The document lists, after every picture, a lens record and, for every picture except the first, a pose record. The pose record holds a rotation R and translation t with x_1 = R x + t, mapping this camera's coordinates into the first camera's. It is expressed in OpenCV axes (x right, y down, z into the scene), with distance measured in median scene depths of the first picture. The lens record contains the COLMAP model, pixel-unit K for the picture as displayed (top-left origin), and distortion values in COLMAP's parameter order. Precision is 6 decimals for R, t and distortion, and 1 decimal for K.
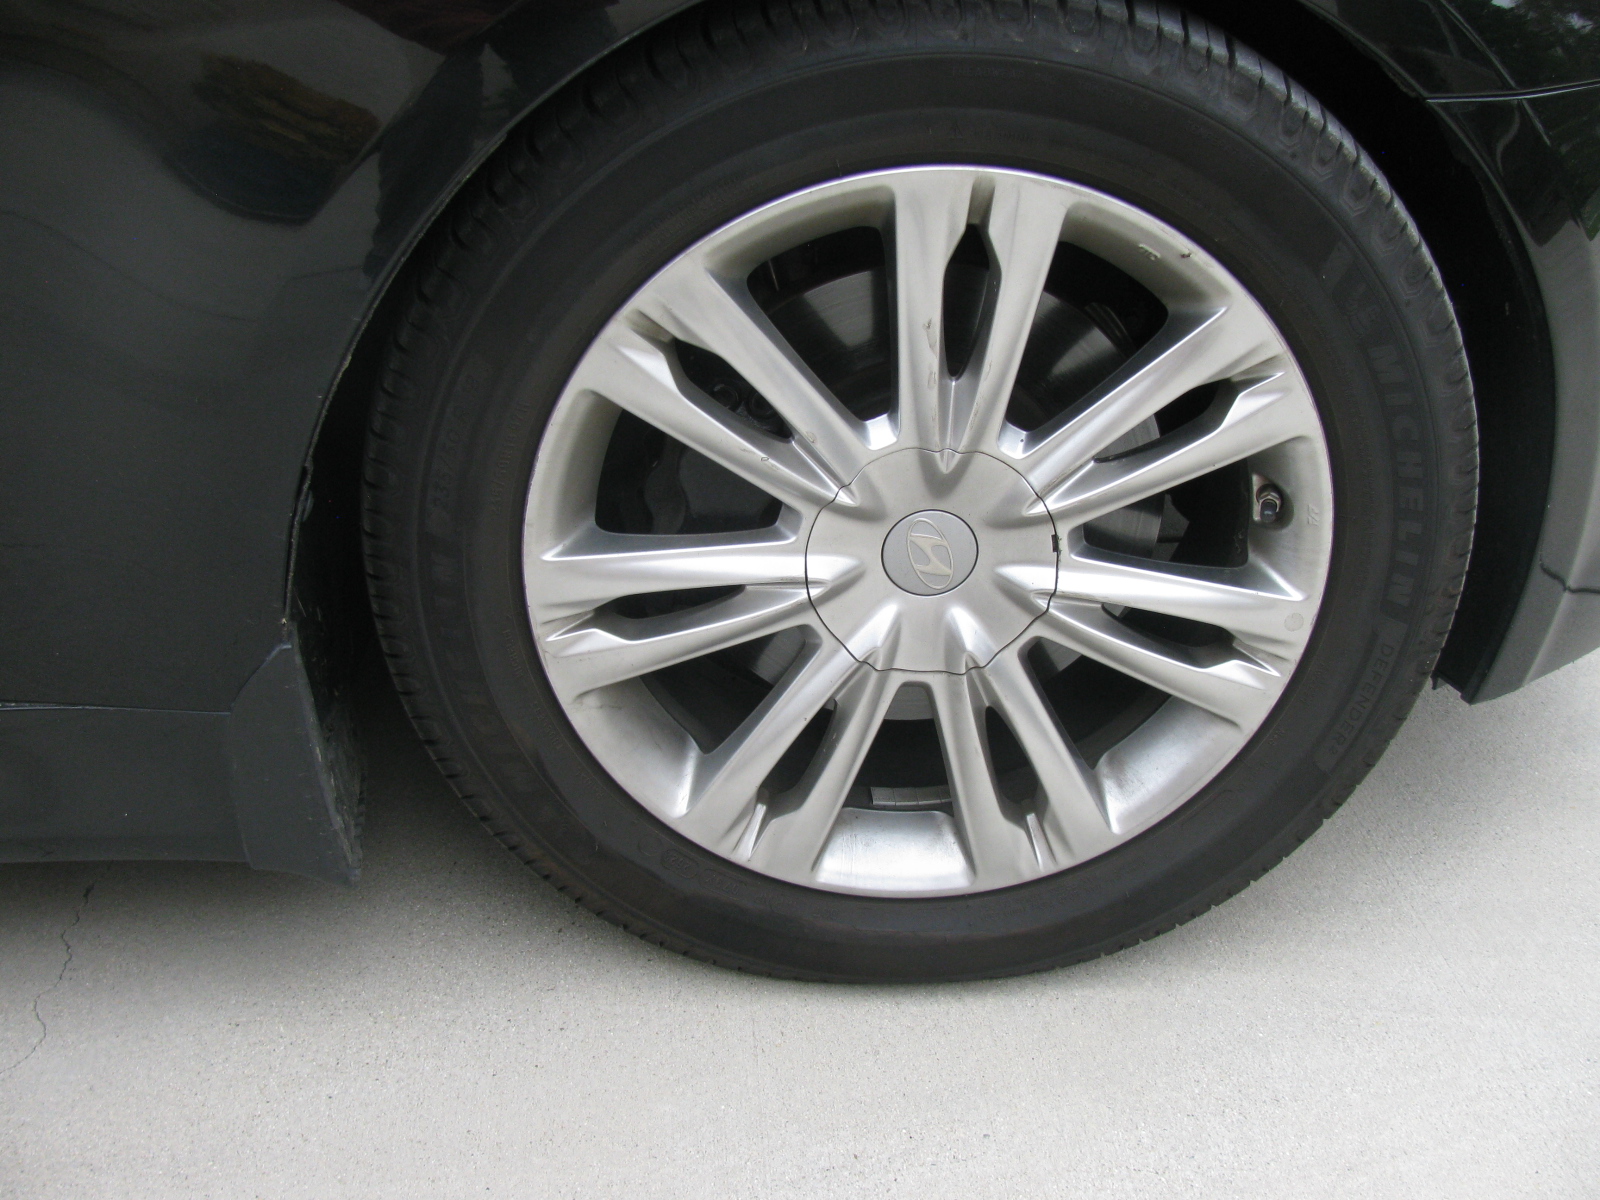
lens RADIAL K [[1662.6, 0, 798.8], [0, 1662.6, 594.7], [0, 0, 1]] dist [-0.148279, 0.000000]
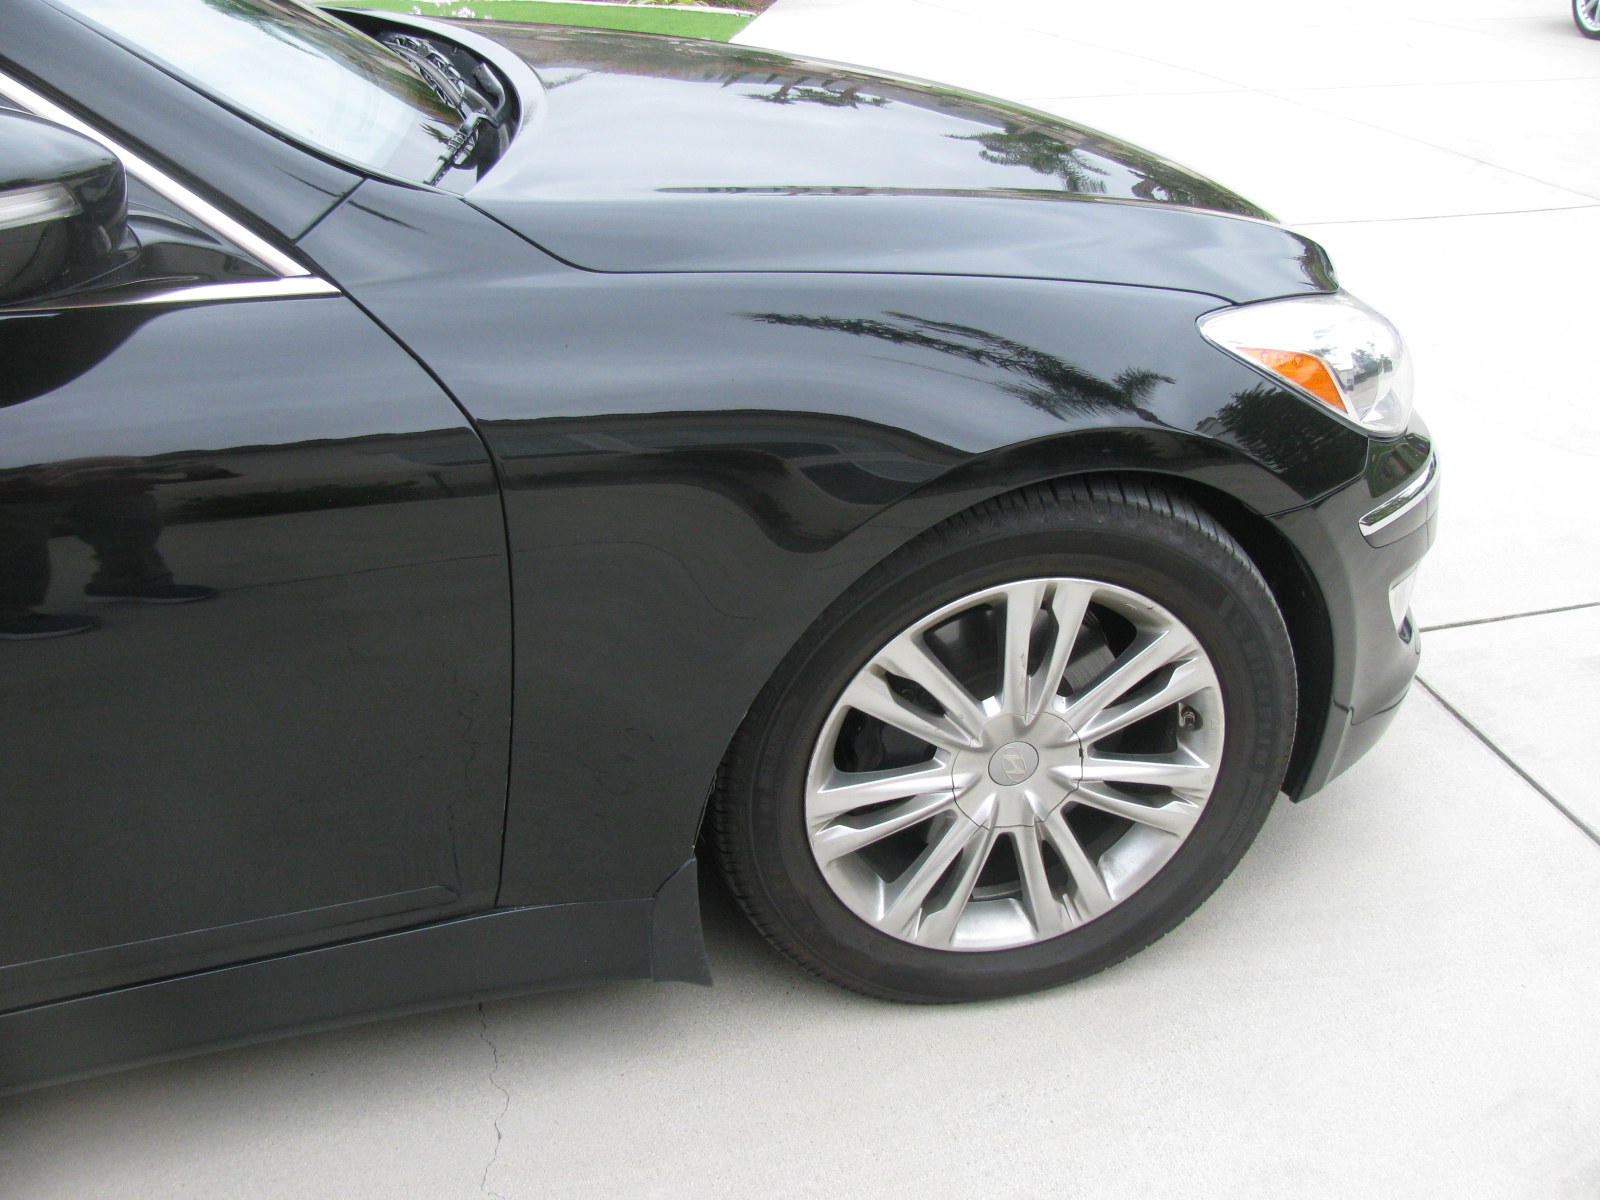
lens RADIAL K [[1662.6, 0, 799.8], [0, 1662.6, 609.6], [0, 0, 1]] dist [-0.148279, 0.000000]
pose [[0.984217, -0.086779, 0.154230, -0.422426], [0.086244, 0.996222, 0.010170, -0.234787], [-0.154530, 0.003291, 0.987983, -0.770401]]
